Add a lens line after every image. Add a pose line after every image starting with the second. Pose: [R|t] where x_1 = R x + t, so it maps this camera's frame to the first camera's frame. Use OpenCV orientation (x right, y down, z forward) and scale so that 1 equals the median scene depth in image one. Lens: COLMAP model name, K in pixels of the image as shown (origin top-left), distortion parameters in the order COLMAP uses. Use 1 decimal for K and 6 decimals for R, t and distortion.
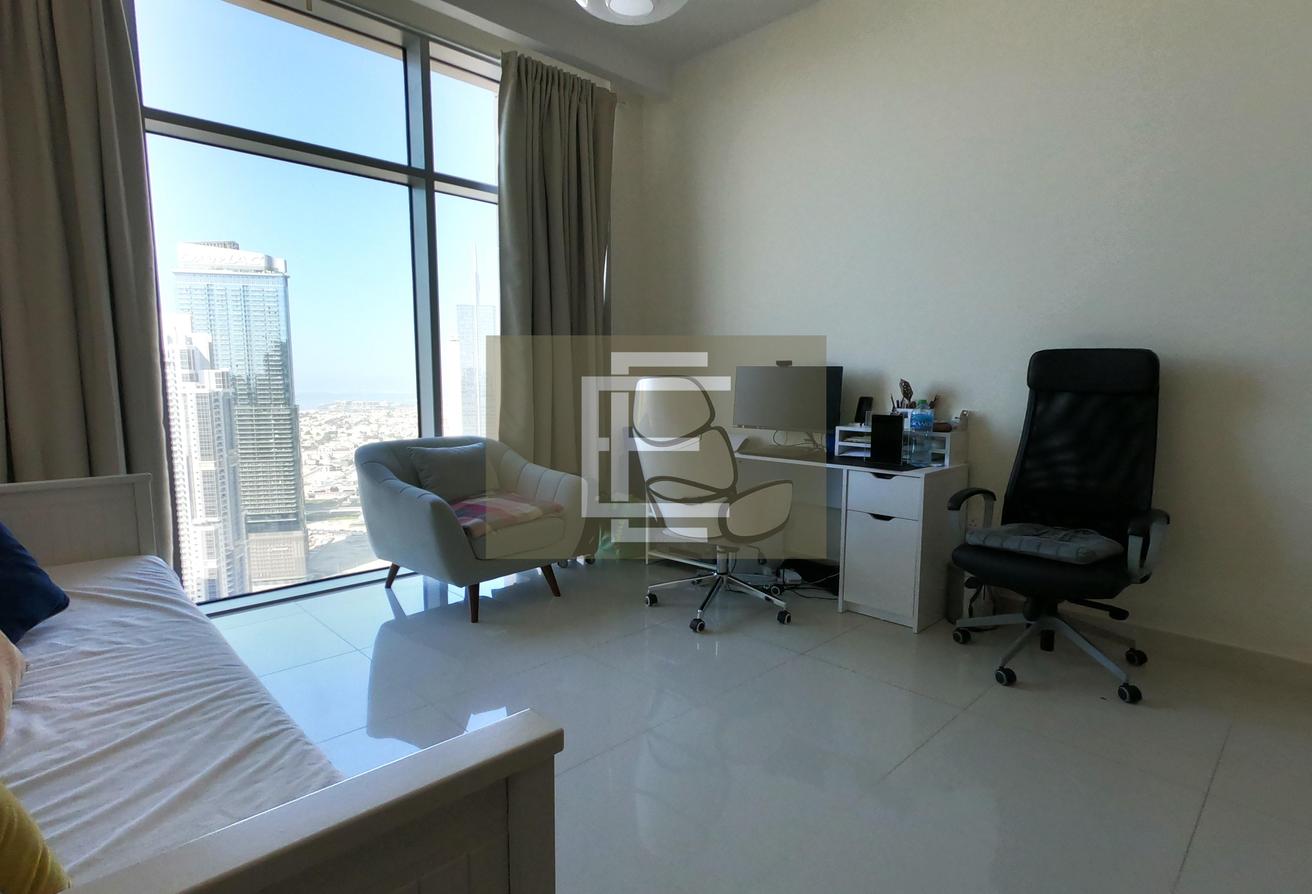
lens RADIAL K [[699.9, 0, 653.7], [0, 699.9, 466.0], [0, 0, 1]] dist [-0.000957, 0.001023]
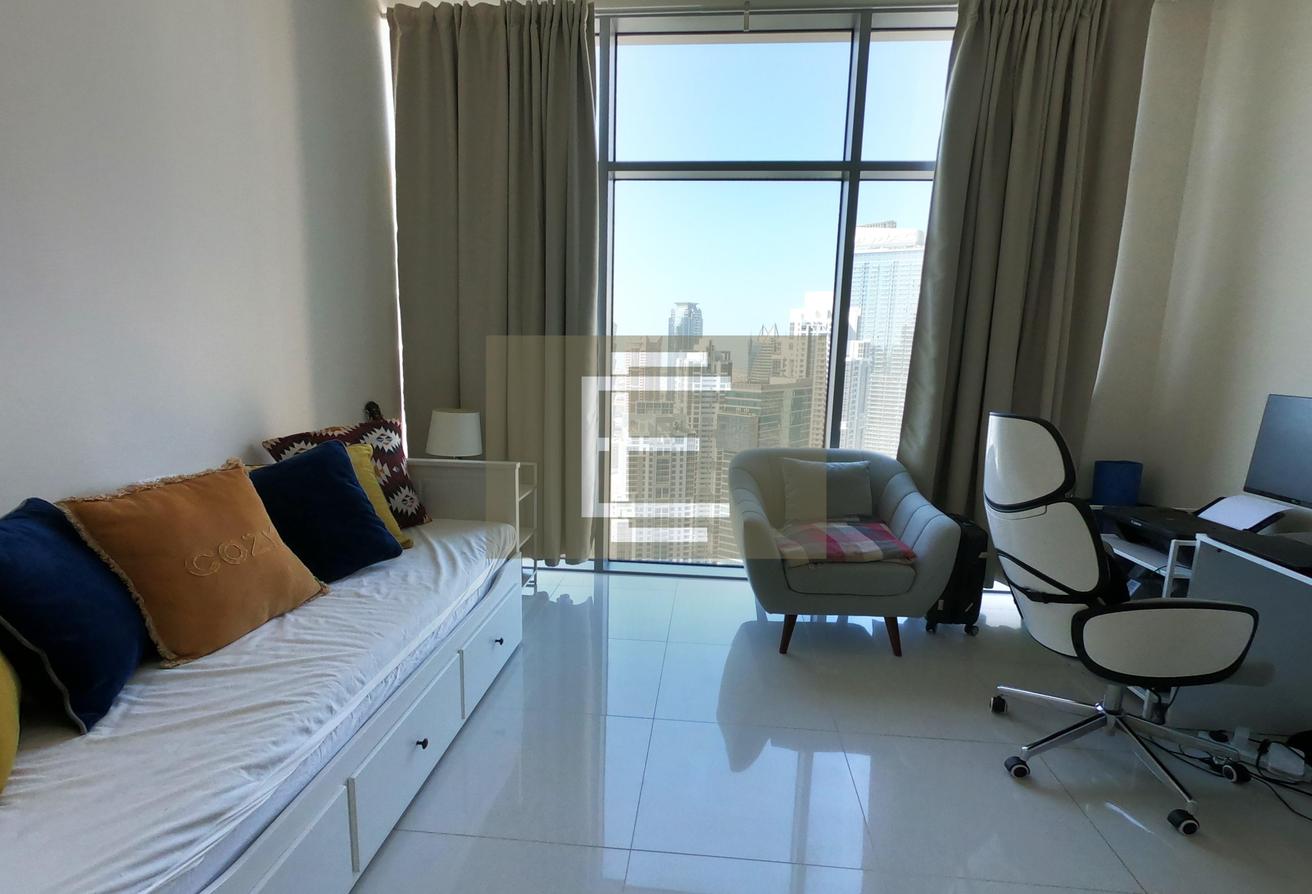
lens RADIAL K [[699.9, 0, 653.7], [0, 699.9, 466.0], [0, 0, 1]] dist [-0.000957, 0.001023]
pose [[0.627919, 0.145702, -0.764519, 0.302431], [-0.107865, 0.989132, 0.099917, -0.096613], [0.770768, 0.019725, 0.636810, 0.239716]]
